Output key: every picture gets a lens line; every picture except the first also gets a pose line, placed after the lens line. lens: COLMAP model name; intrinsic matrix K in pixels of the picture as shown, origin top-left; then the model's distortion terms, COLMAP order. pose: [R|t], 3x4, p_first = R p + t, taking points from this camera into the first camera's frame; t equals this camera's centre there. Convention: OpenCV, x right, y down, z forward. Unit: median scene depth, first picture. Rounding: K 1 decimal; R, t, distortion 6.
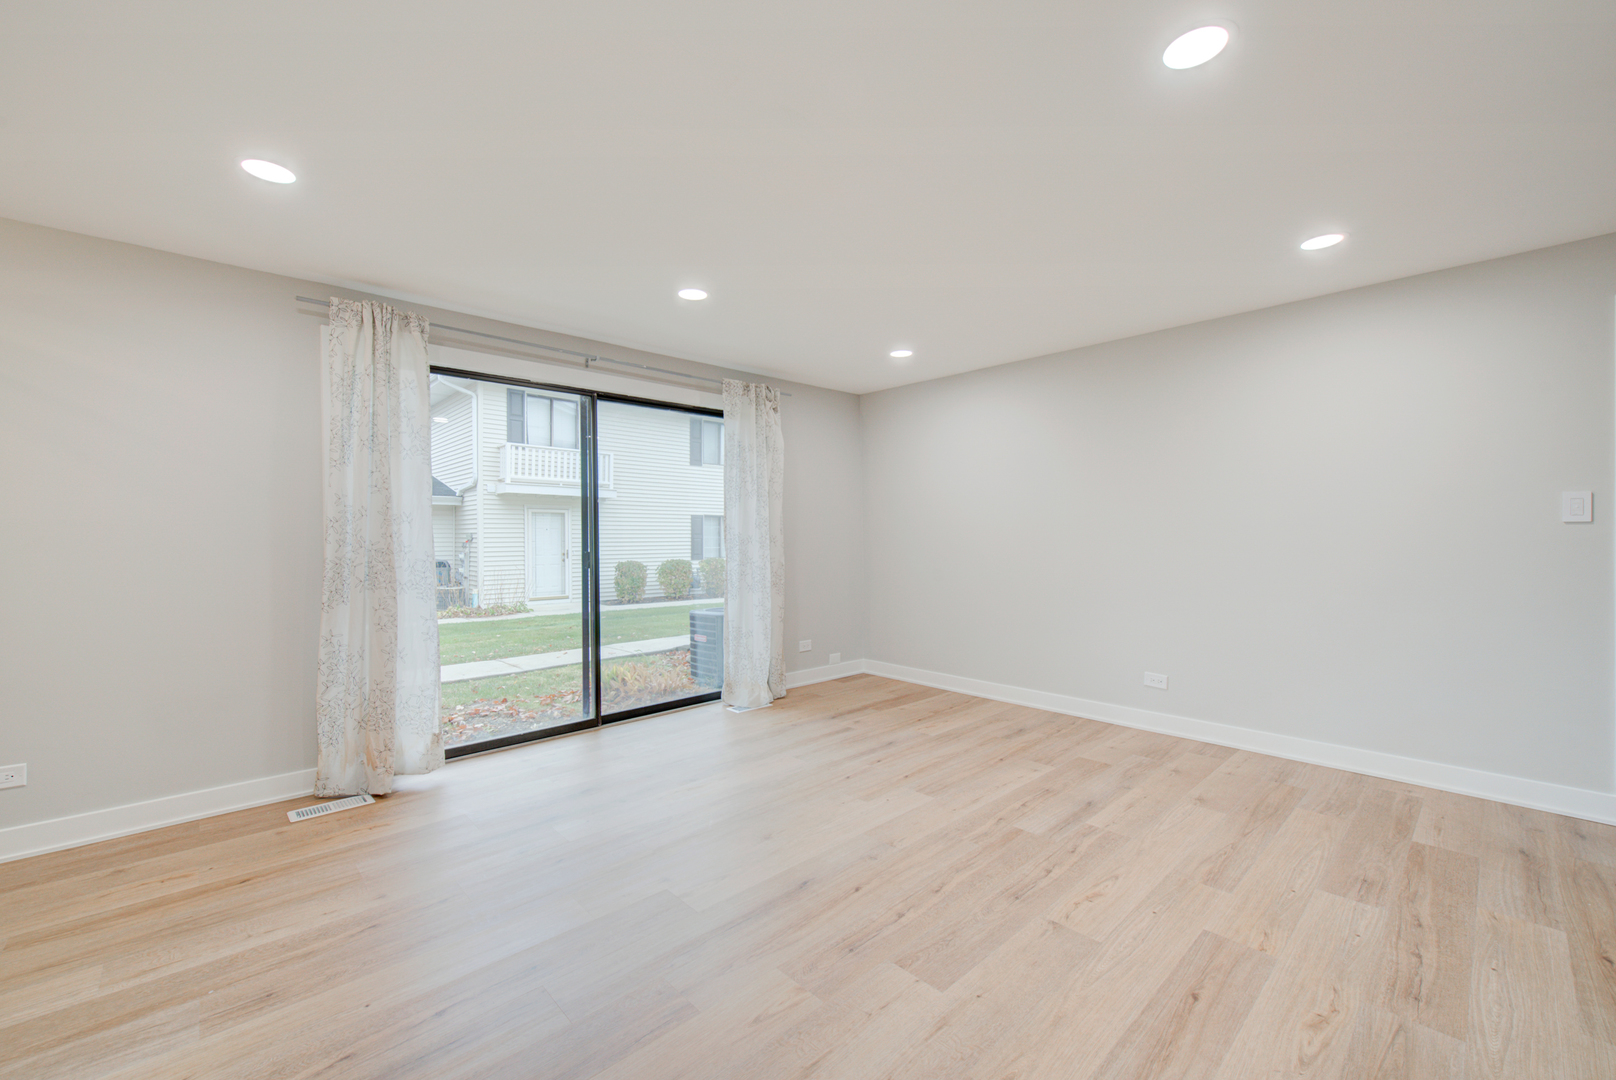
lens RADIAL K [[654.0, 0, 800.4], [0, 654.0, 534.8], [0, 0, 1]] dist [0.001451, -0.002495]
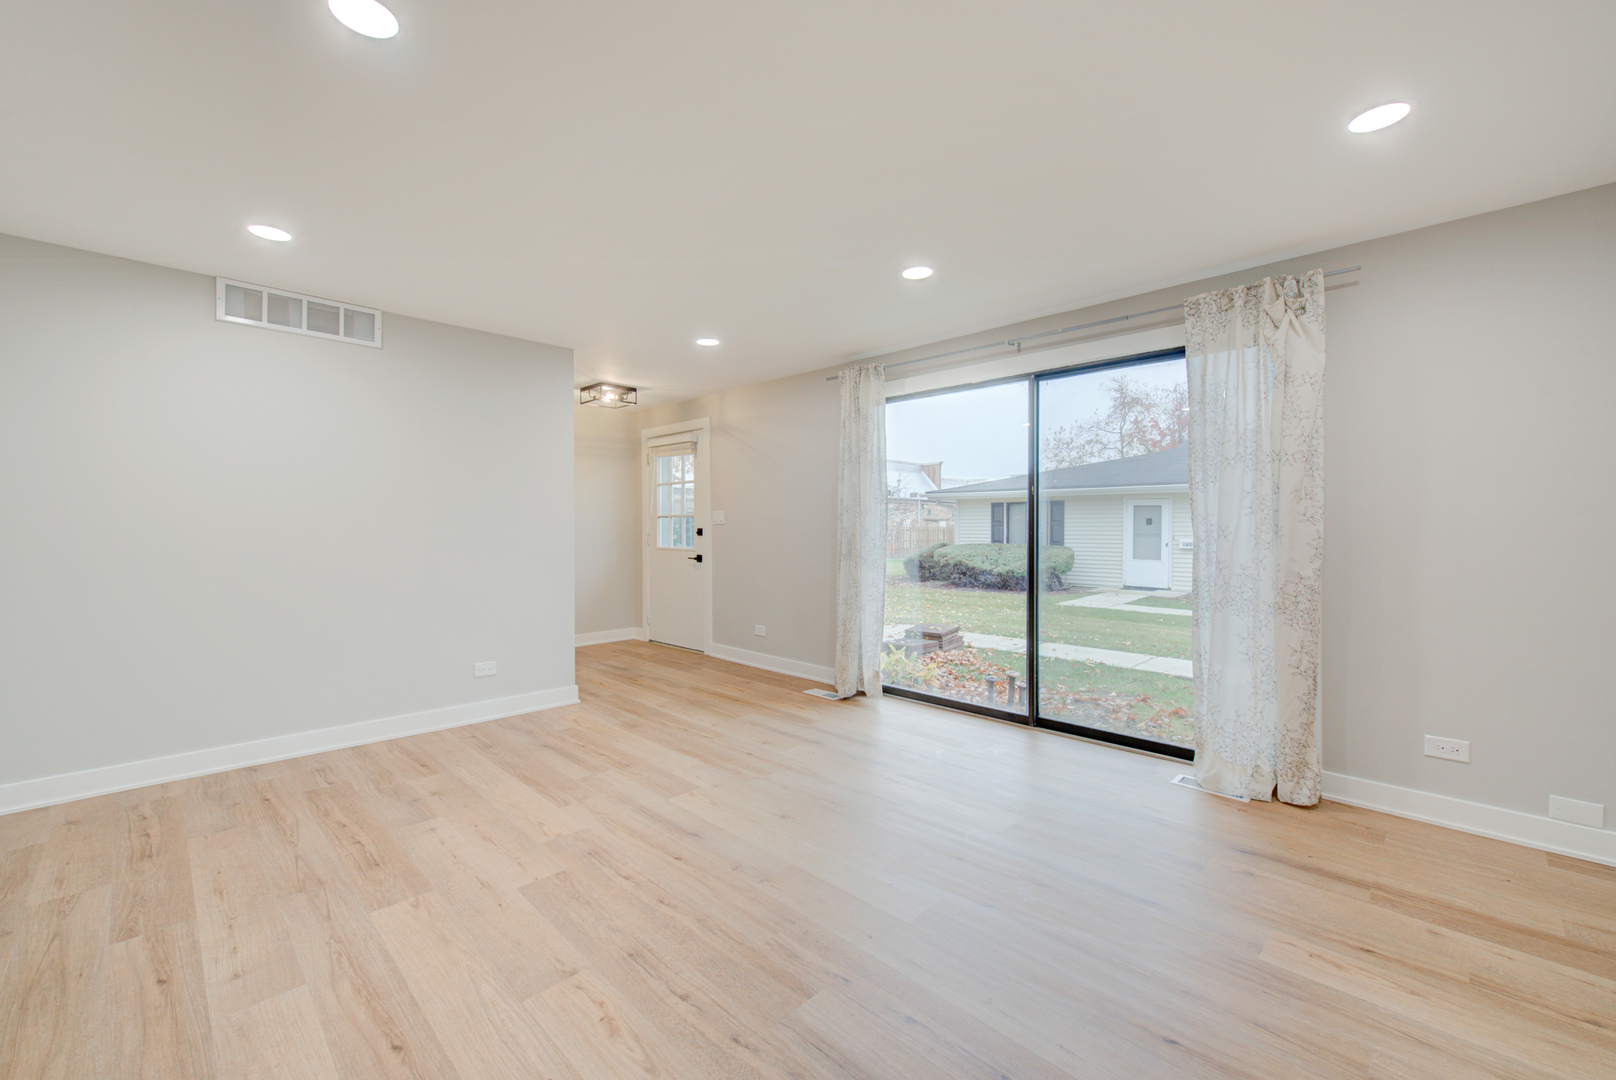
lens RADIAL K [[654.0, 0, 801.3], [0, 654.0, 527.8], [0, 0, 1]] dist [0.001451, -0.002495]
pose [[0.037790, 0.008560, -0.999249, 0.823962], [-0.001387, 0.999963, 0.008513, -0.003257], [0.999285, 0.001064, 0.037800, 0.829842]]
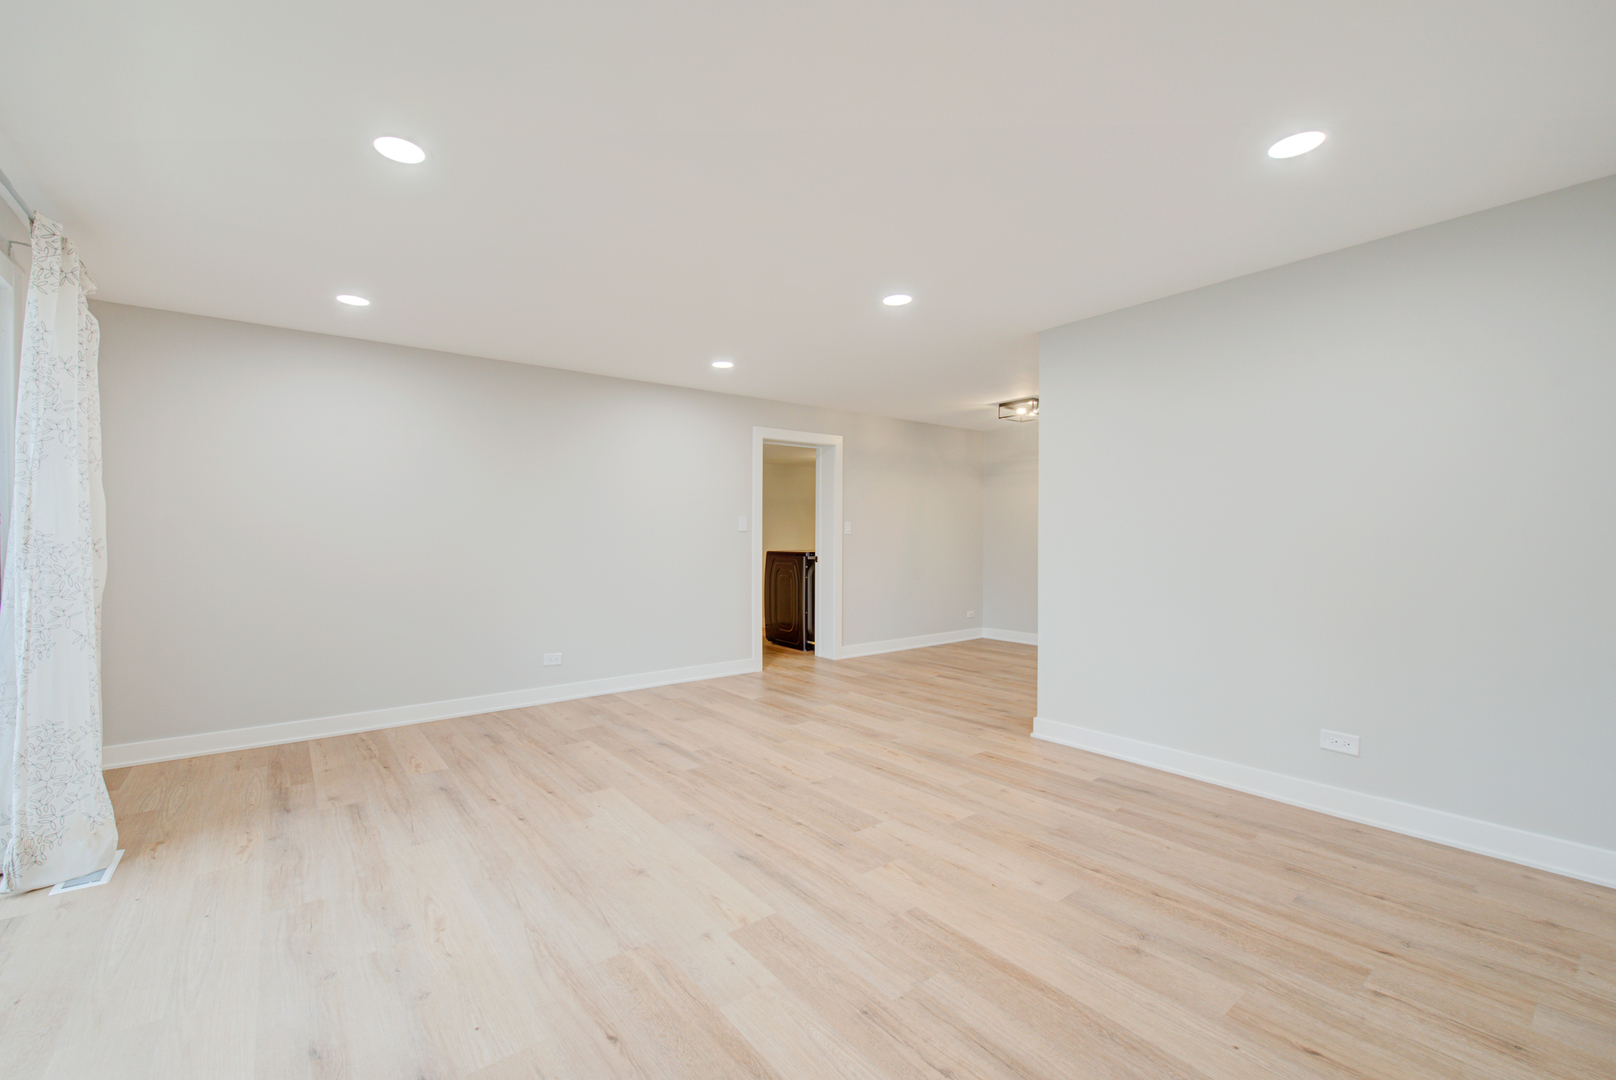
lens RADIAL K [[654.0, 0, 769.7], [0, 654.0, 541.3], [0, 0, 1]] dist [0.001451, -0.002495]
pose [[0.110711, -0.000877, 0.993852, -0.771247], [0.002430, 0.999997, 0.000612, 0.009098], [-0.993850, 0.002347, 0.110713, 0.607904]]
